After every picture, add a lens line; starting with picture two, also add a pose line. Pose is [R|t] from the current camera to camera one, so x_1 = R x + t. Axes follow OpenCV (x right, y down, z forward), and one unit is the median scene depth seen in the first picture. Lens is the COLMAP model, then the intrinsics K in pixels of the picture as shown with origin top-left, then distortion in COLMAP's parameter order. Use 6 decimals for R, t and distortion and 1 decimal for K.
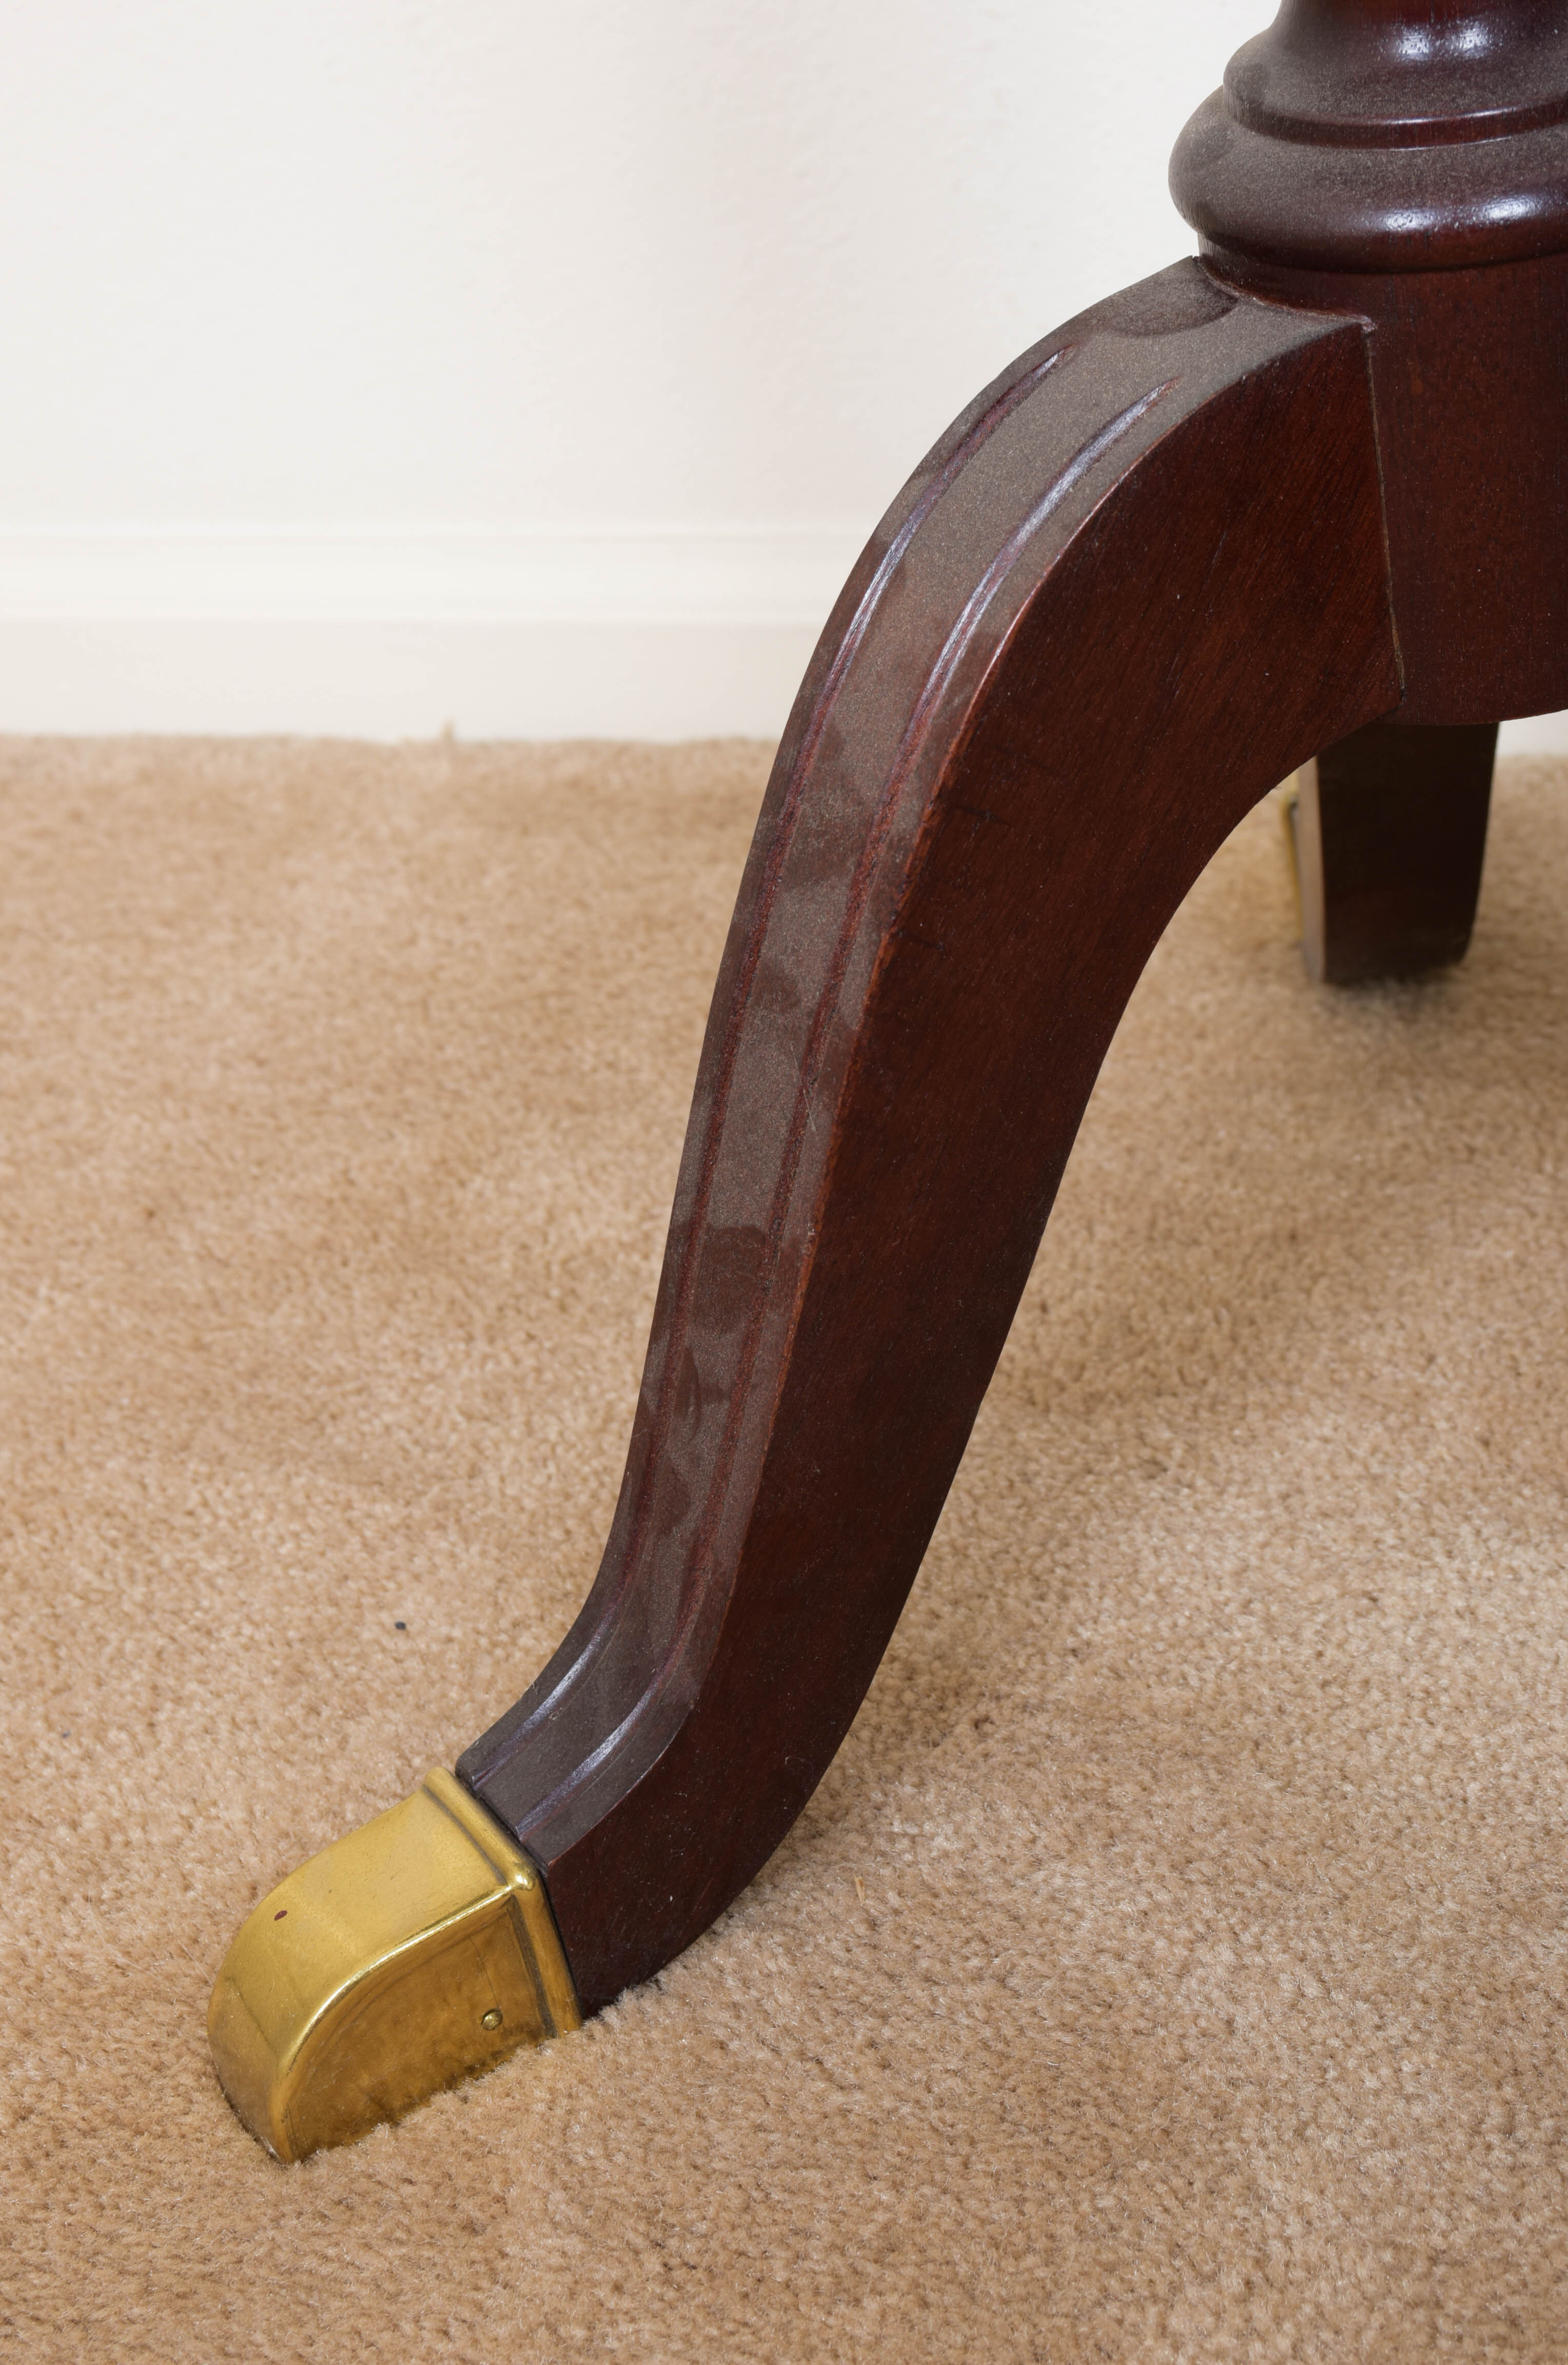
lens RADIAL K [[4139.1, 0, 784.0], [0, 4139.1, 1182.5], [0, 0, 1]] dist [-0.010527, -0.066941]
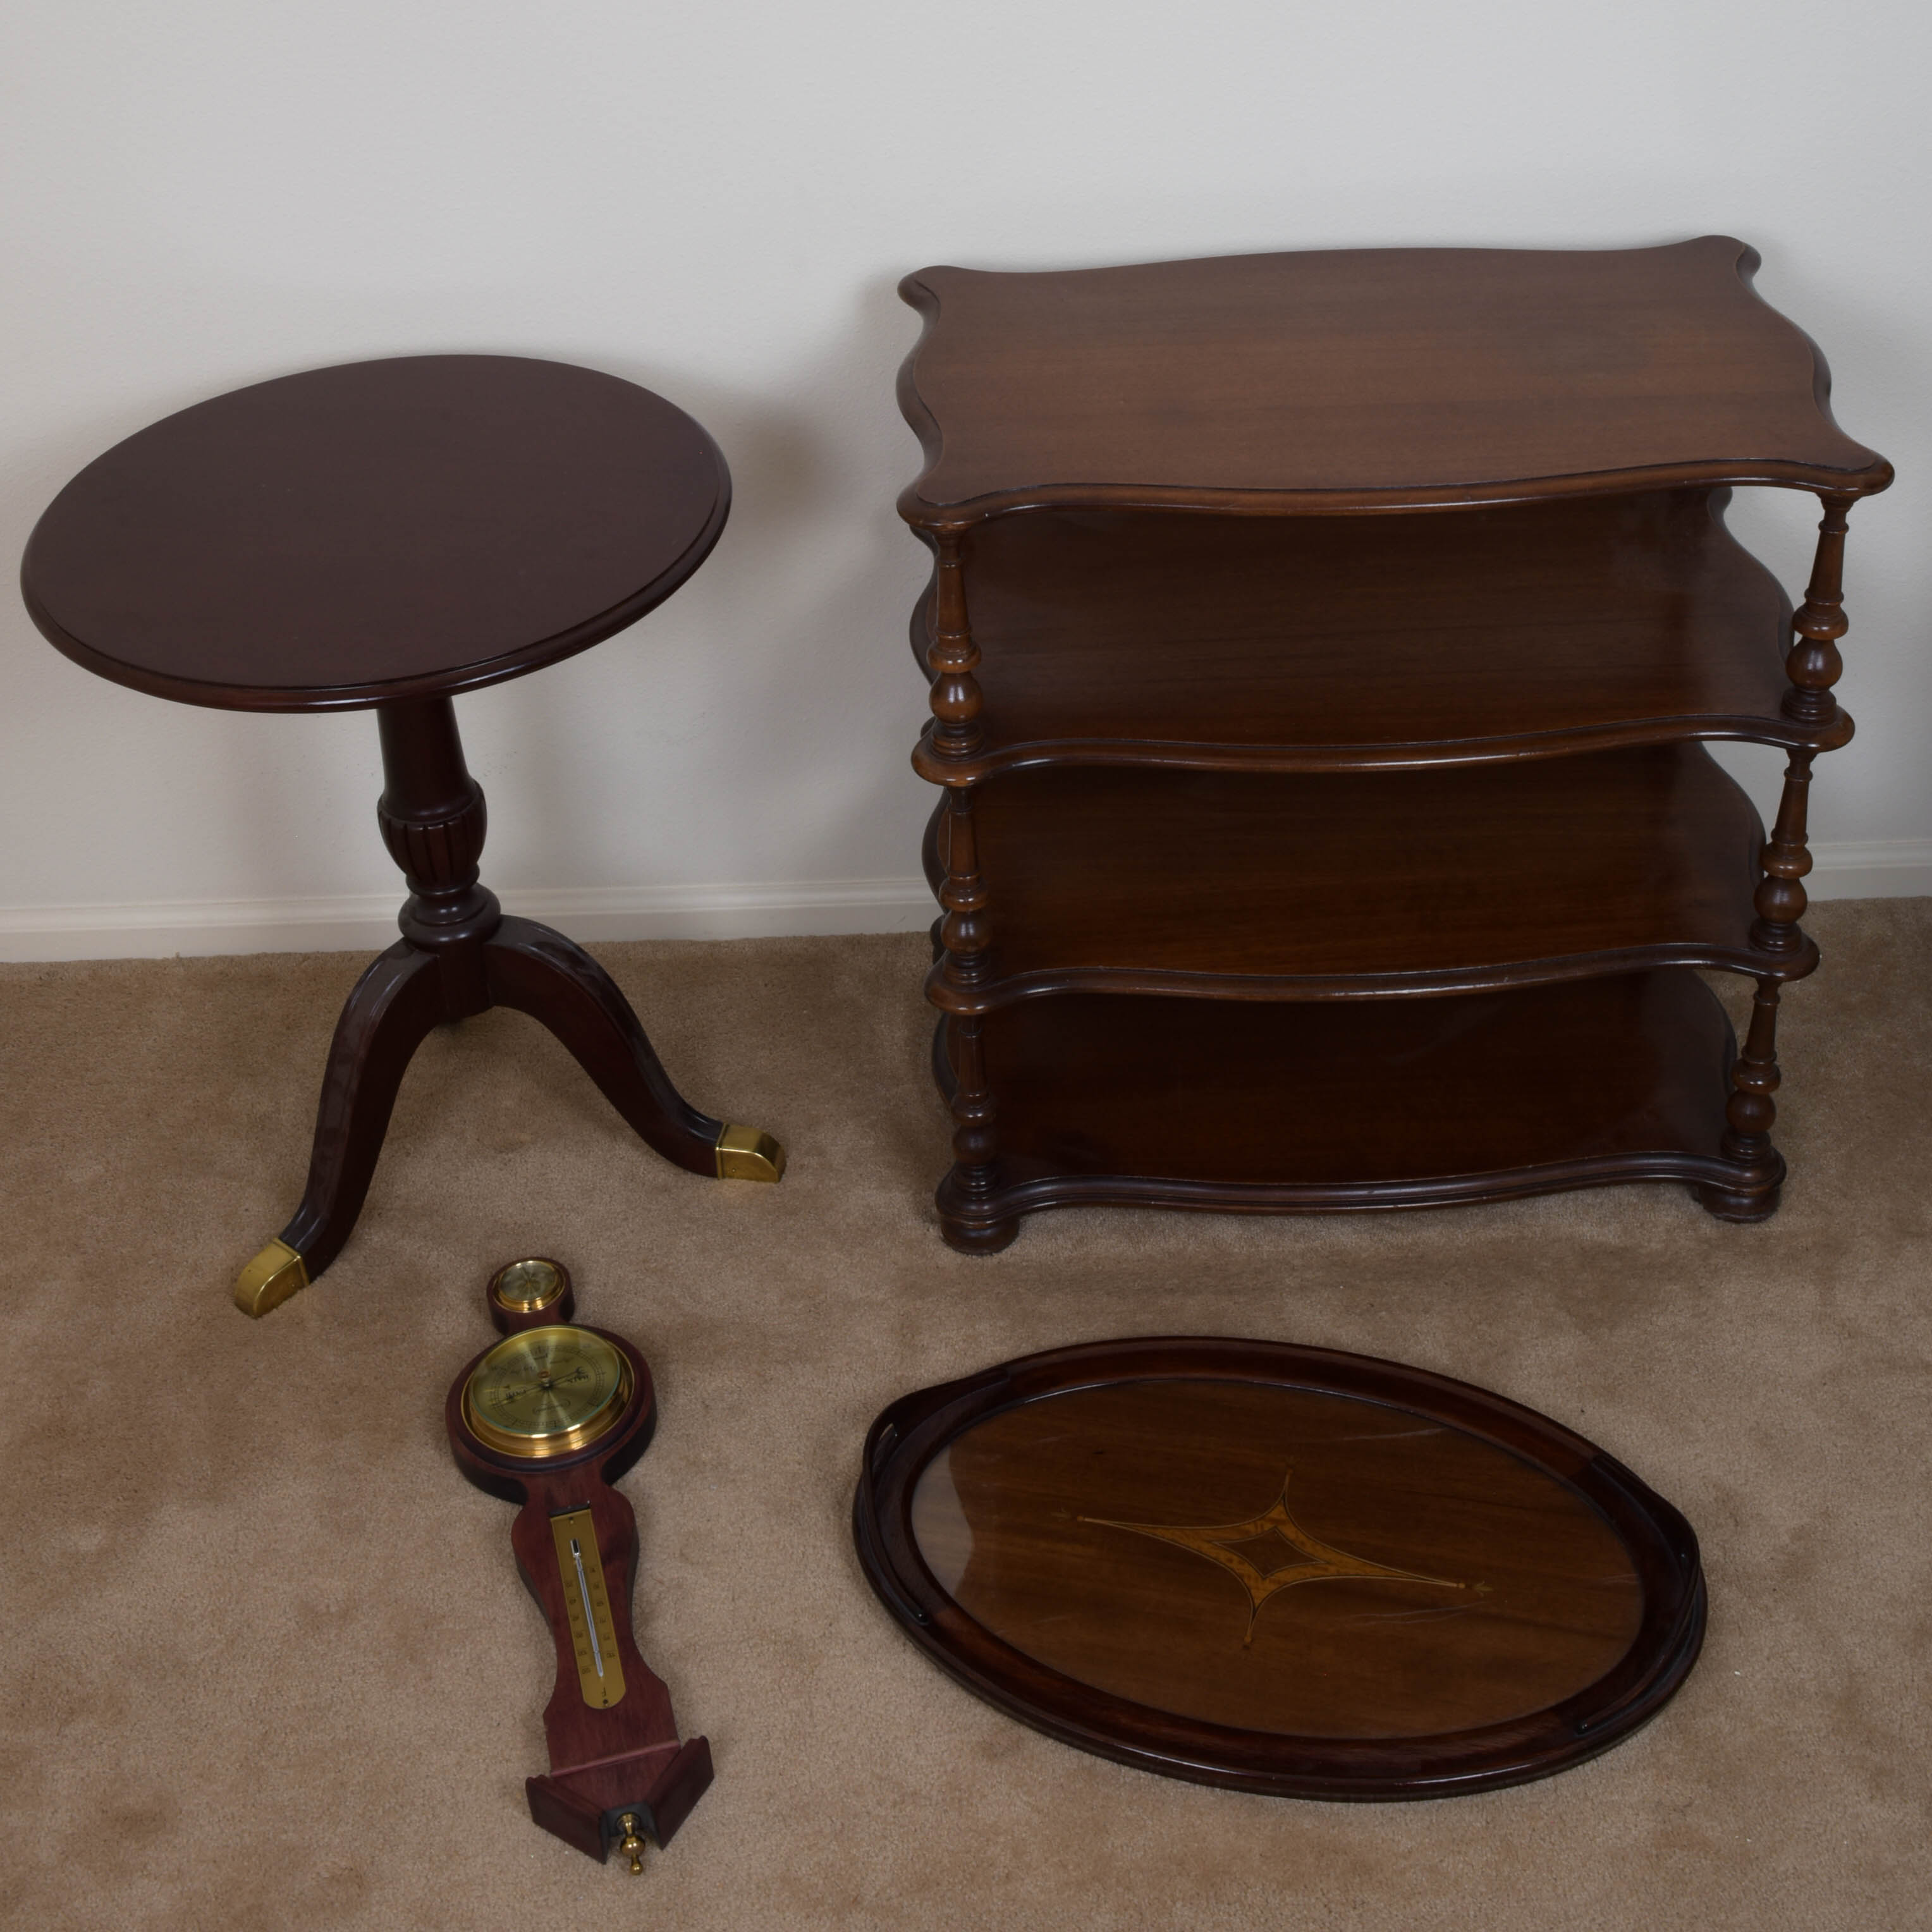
lens RADIAL K [[2867.0, 0, 963.9], [0, 2867.0, 716.4], [0, 0, 1]] dist [-0.016803, 0.003786]
pose [[0.941931, -0.079158, 0.326344, -0.380394], [0.084810, 0.996392, -0.003103, -0.408554], [-0.324921, 0.030600, 0.945246, -2.579931]]
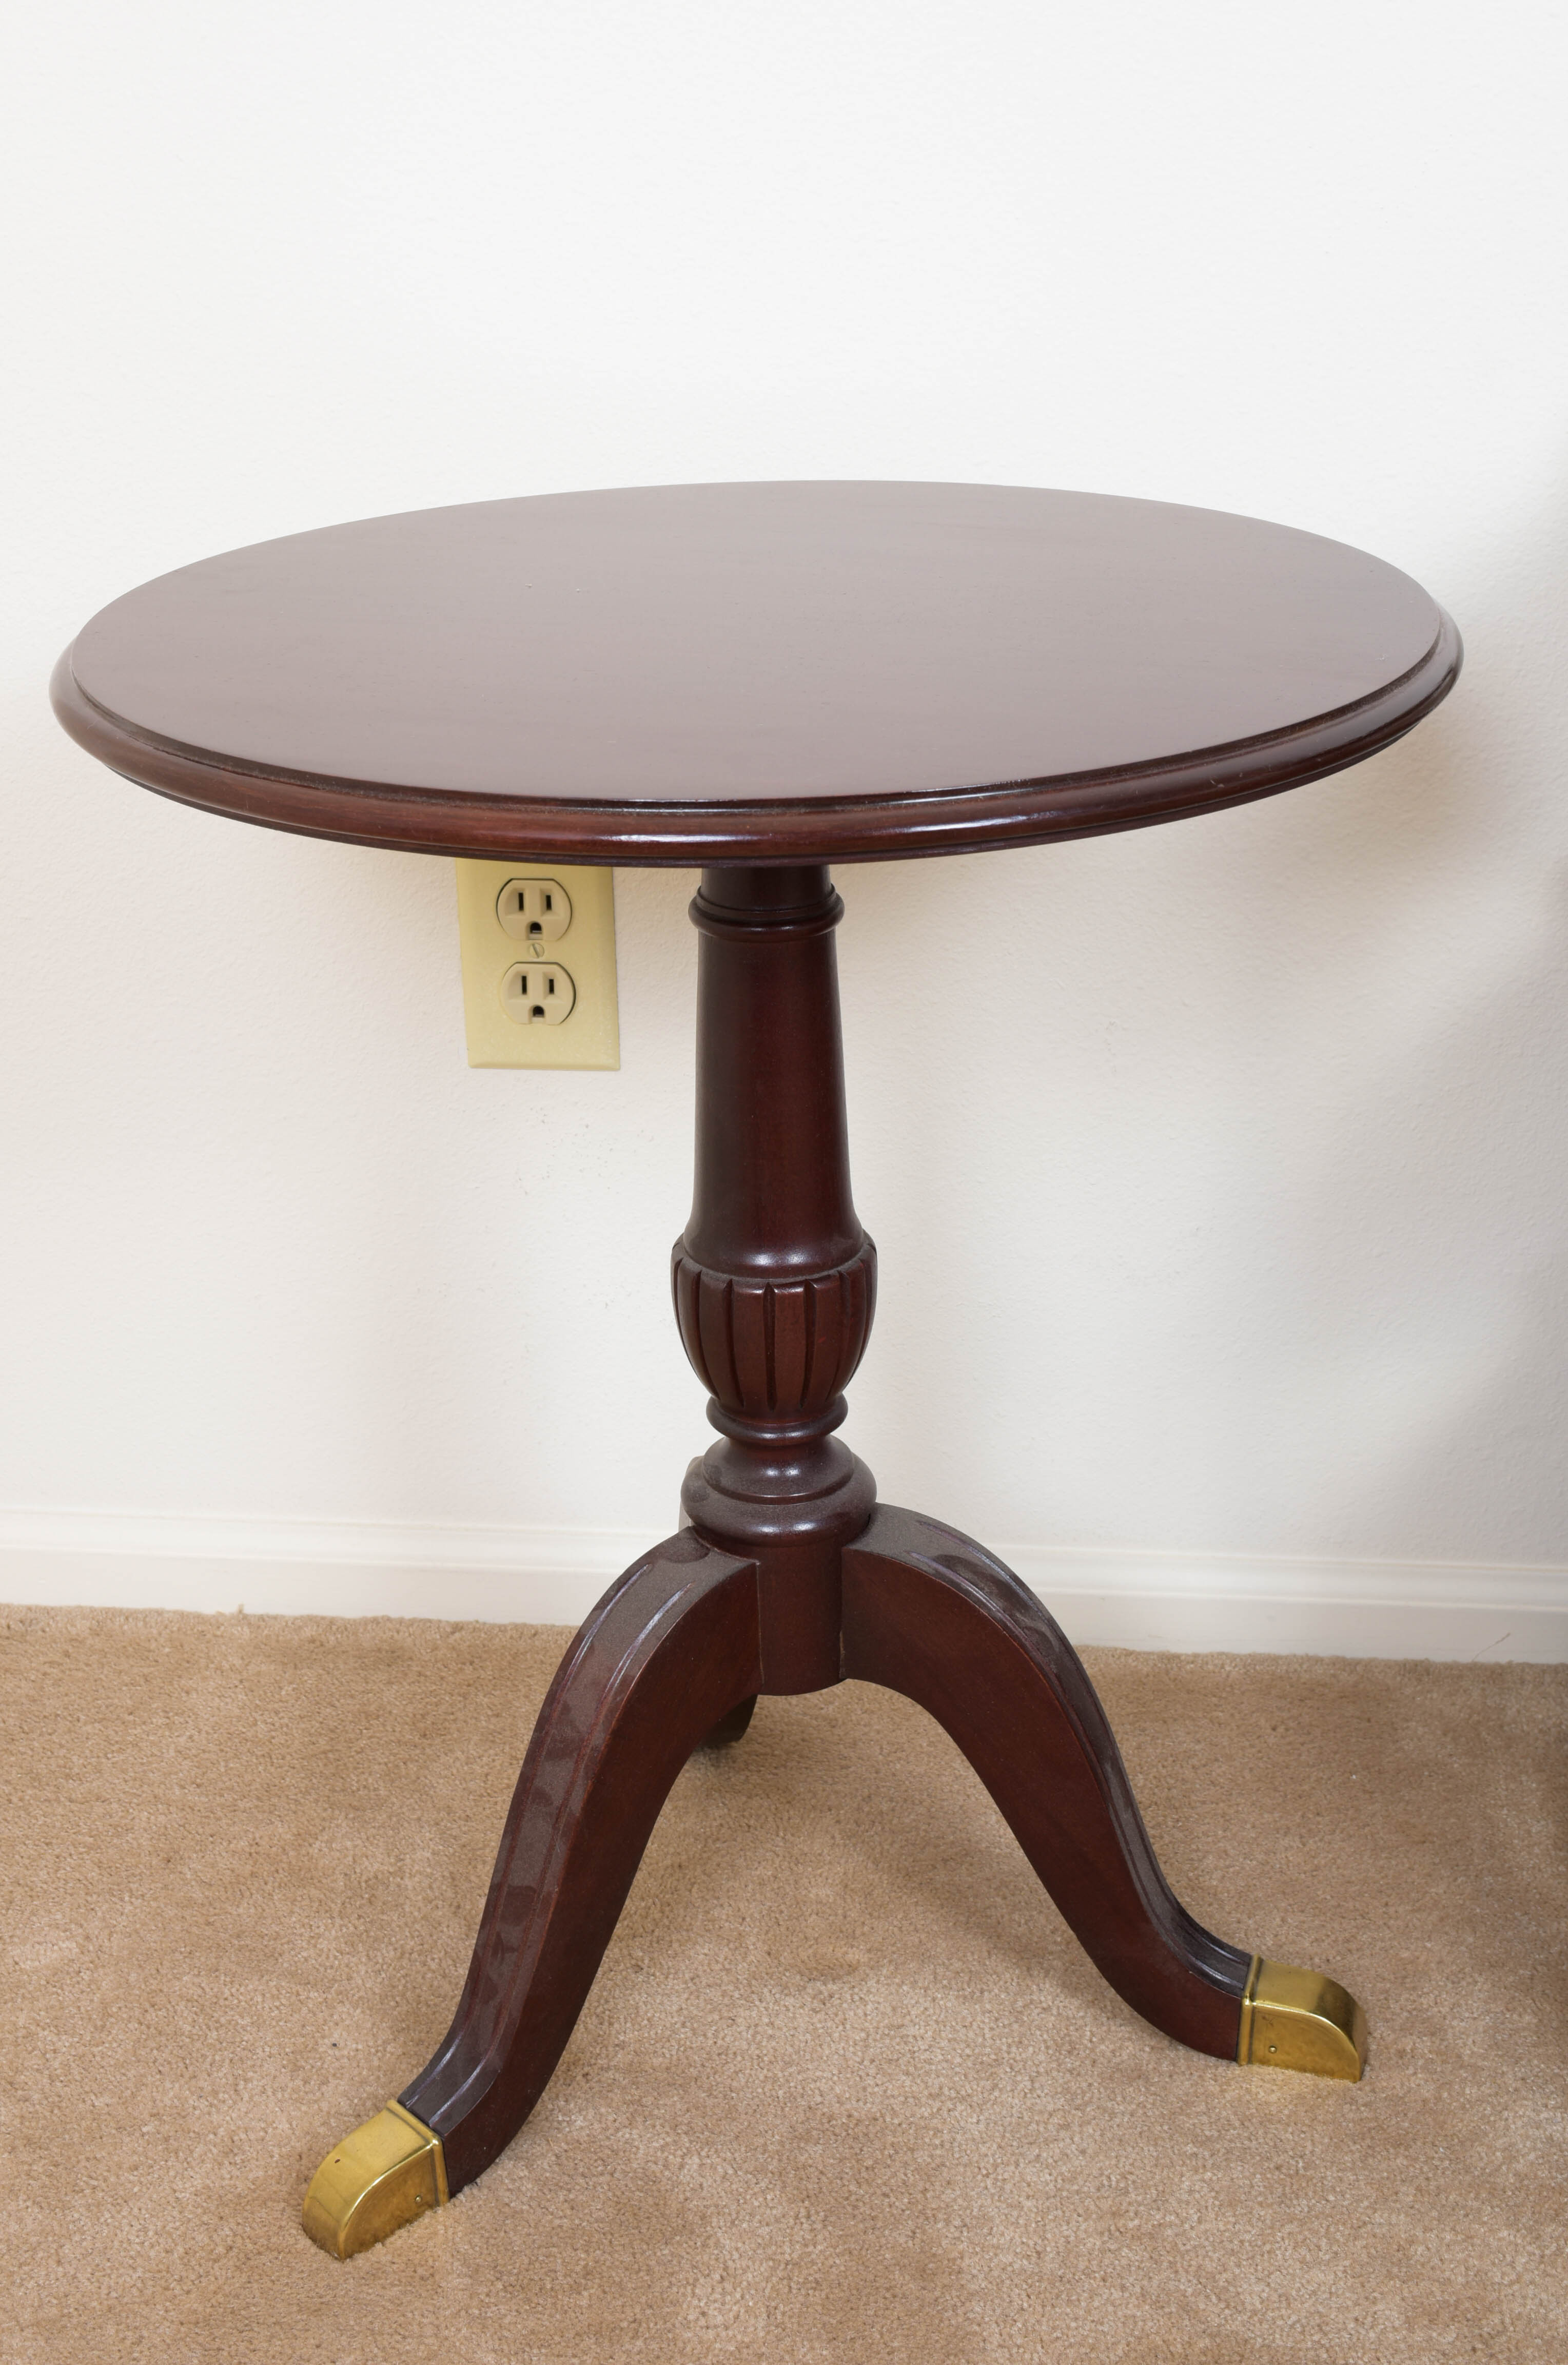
lens RADIAL K [[3034.6, 0, 784.0], [0, 3034.6, 1182.5], [0, 0, 1]] dist [-0.014185, -0.006369]
pose [[0.968088, 0.033433, 0.248372, -0.333146], [0.008523, 0.986096, -0.165958, -0.105753], [-0.250467, 0.162779, 0.954342, -0.945302]]
